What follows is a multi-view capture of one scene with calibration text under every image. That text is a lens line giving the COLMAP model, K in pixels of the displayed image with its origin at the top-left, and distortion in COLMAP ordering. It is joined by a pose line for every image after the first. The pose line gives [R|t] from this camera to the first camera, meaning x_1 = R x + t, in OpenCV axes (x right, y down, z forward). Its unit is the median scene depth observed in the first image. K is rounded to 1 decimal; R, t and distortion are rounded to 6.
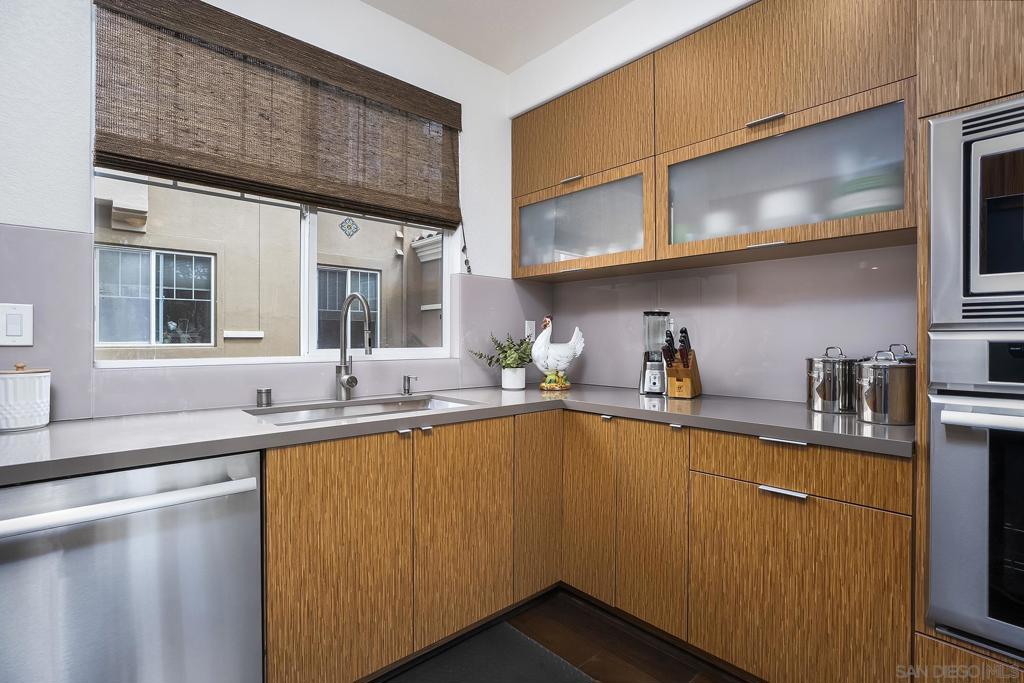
lens RADIAL K [[482.9, 0, 509.5], [0, 482.9, 339.1], [0, 0, 1]] dist [-0.040047, 0.016026]
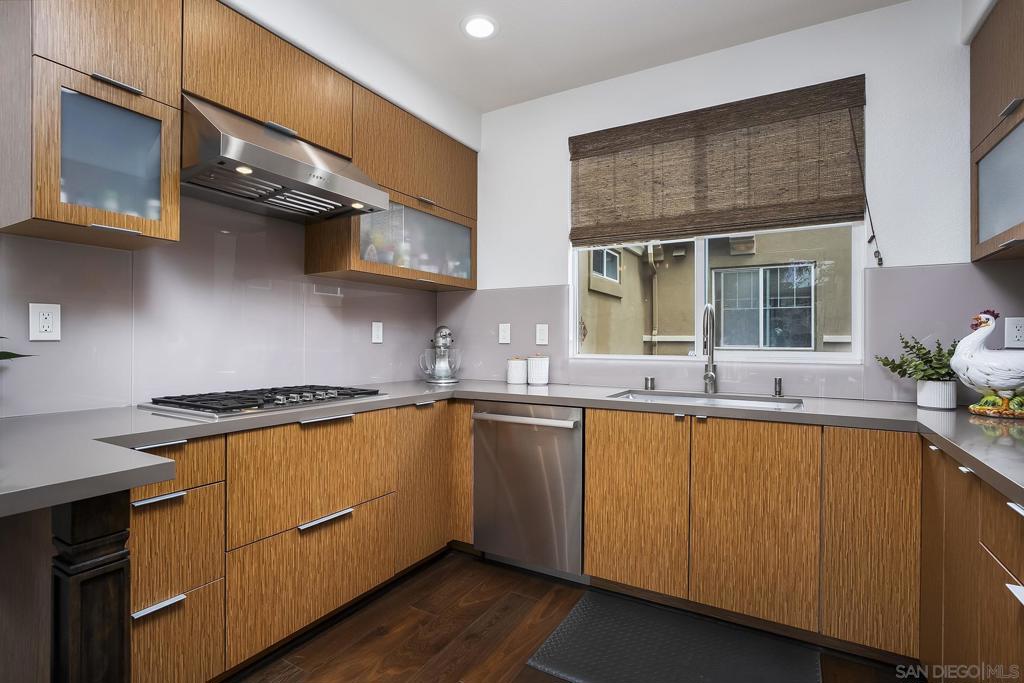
lens RADIAL K [[490.2, 0, 512.0], [0, 490.2, 341.5], [0, 0, 1]] dist [-0.040706, 0.020722]
pose [[0.307963, 0.001149, -0.951398, 0.586817], [-0.006151, 0.999981, -0.000784, 0.001756], [0.951379, 0.006094, 0.307964, 0.130911]]
